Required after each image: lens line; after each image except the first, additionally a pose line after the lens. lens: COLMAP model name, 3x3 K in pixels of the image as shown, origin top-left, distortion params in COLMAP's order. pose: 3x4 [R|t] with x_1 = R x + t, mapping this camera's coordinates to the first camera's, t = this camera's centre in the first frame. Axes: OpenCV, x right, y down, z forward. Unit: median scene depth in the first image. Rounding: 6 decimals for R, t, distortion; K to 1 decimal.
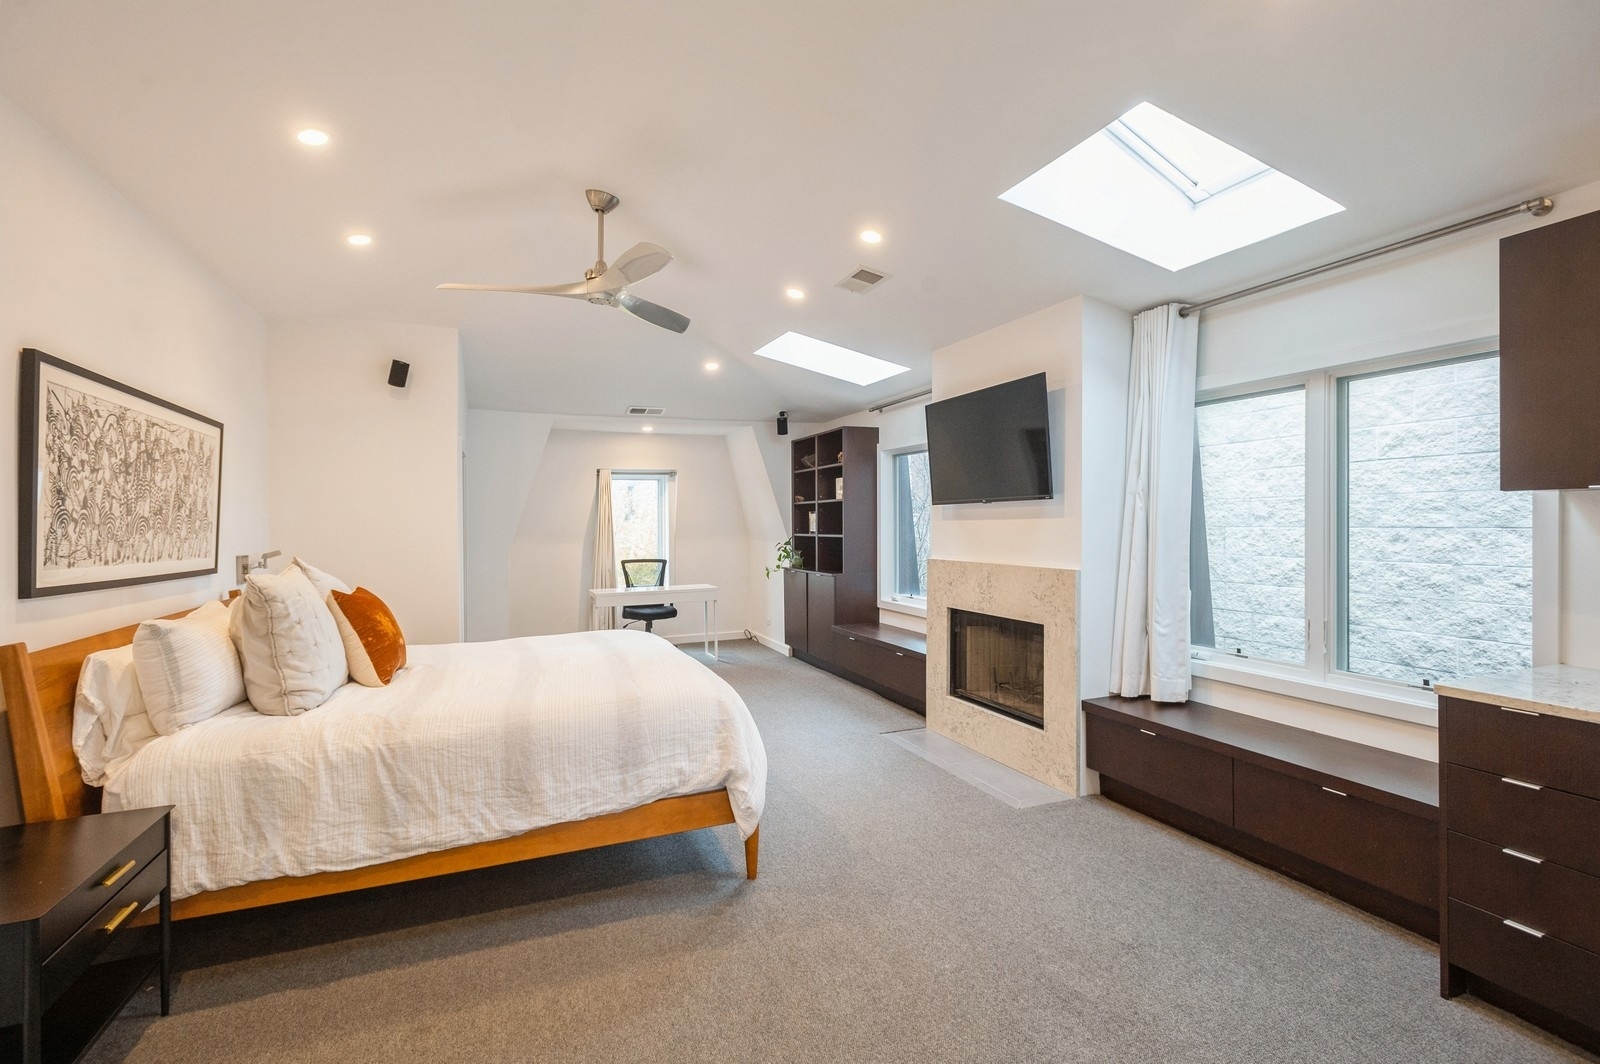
lens RADIAL K [[739.6, 0, 792.7], [0, 739.6, 511.5], [0, 0, 1]] dist [0.010945, 0.000513]
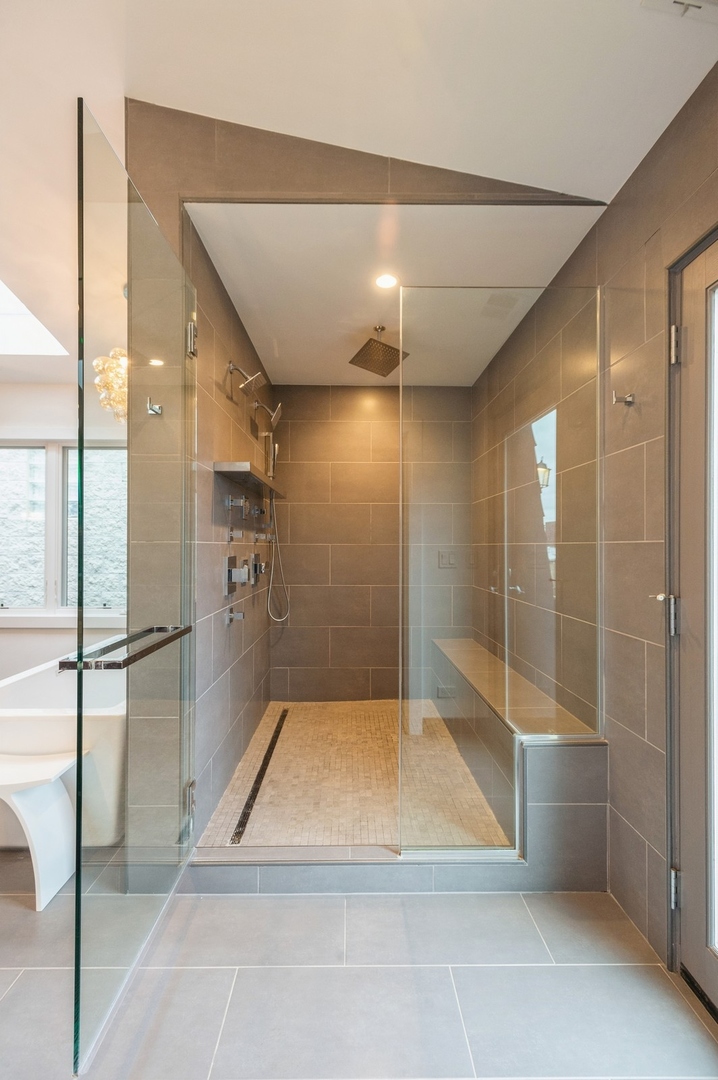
lens RADIAL K [[499.3, 0, 363.9], [0, 499.3, 537.5], [0, 0, 1]] dist [0.010945, 0.000513]
pose [[0.389720, -0.001358, 0.920933, -0.195997], [-0.010372, 0.999929, 0.005864, 0.048946], [-0.920875, -0.011837, 0.389678, -0.283654]]
